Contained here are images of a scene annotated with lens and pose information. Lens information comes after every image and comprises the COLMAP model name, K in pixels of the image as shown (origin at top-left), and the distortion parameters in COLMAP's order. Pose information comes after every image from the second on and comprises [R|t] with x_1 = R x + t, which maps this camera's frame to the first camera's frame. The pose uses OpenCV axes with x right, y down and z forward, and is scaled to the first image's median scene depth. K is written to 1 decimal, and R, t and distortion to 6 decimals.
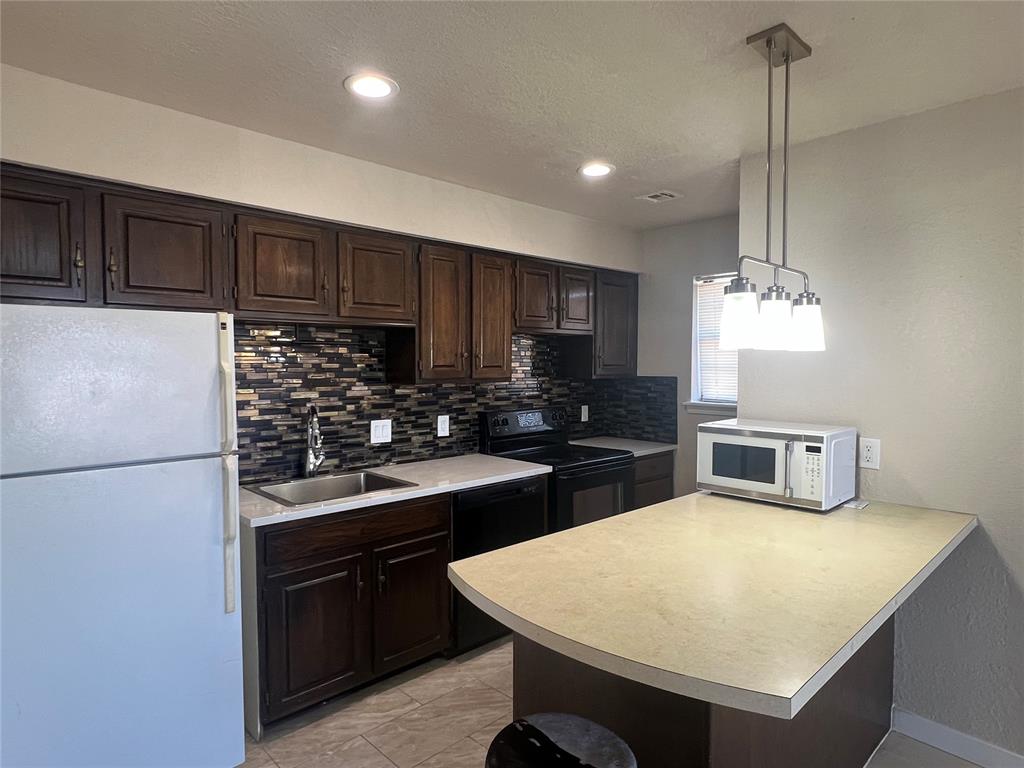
lens RADIAL K [[594.1, 0, 514.1], [0, 594.1, 384.2], [0, 0, 1]] dist [0.003072, -0.004228]
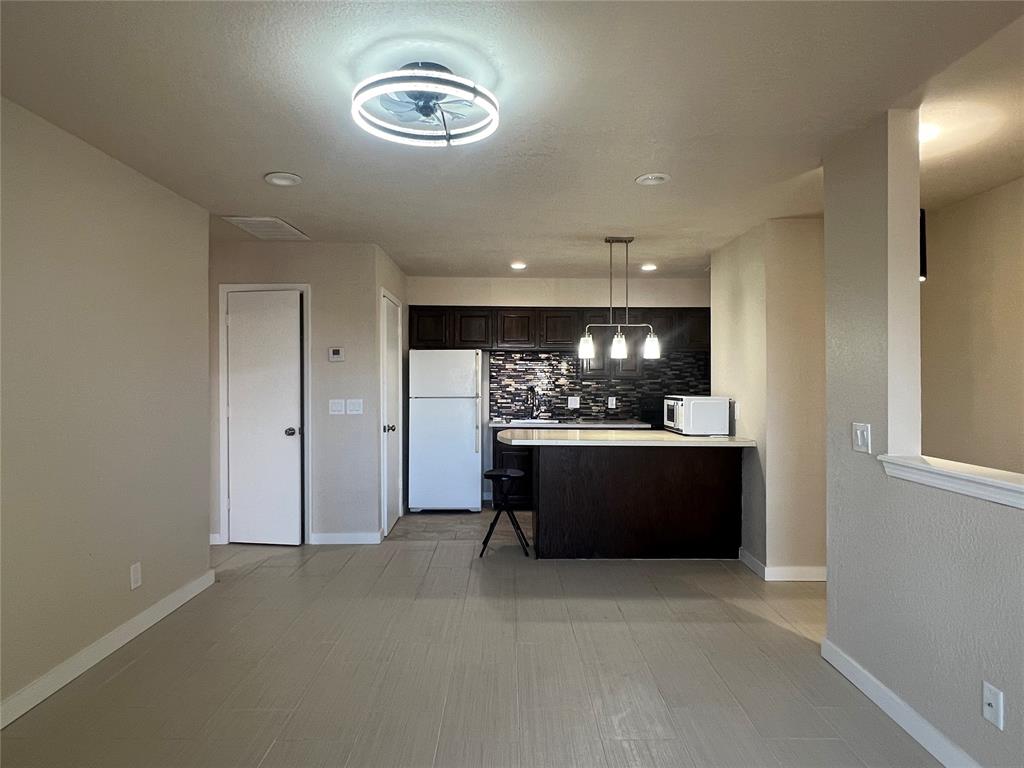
lens RADIAL K [[594.1, 0, 510.0], [0, 594.1, 382.2], [0, 0, 1]] dist [0.003072, -0.004228]
pose [[0.736498, 0.005640, -0.676416, 0.990839], [-0.028653, 0.999328, -0.022865, 0.063890], [0.675833, 0.036221, 0.736164, -0.639601]]
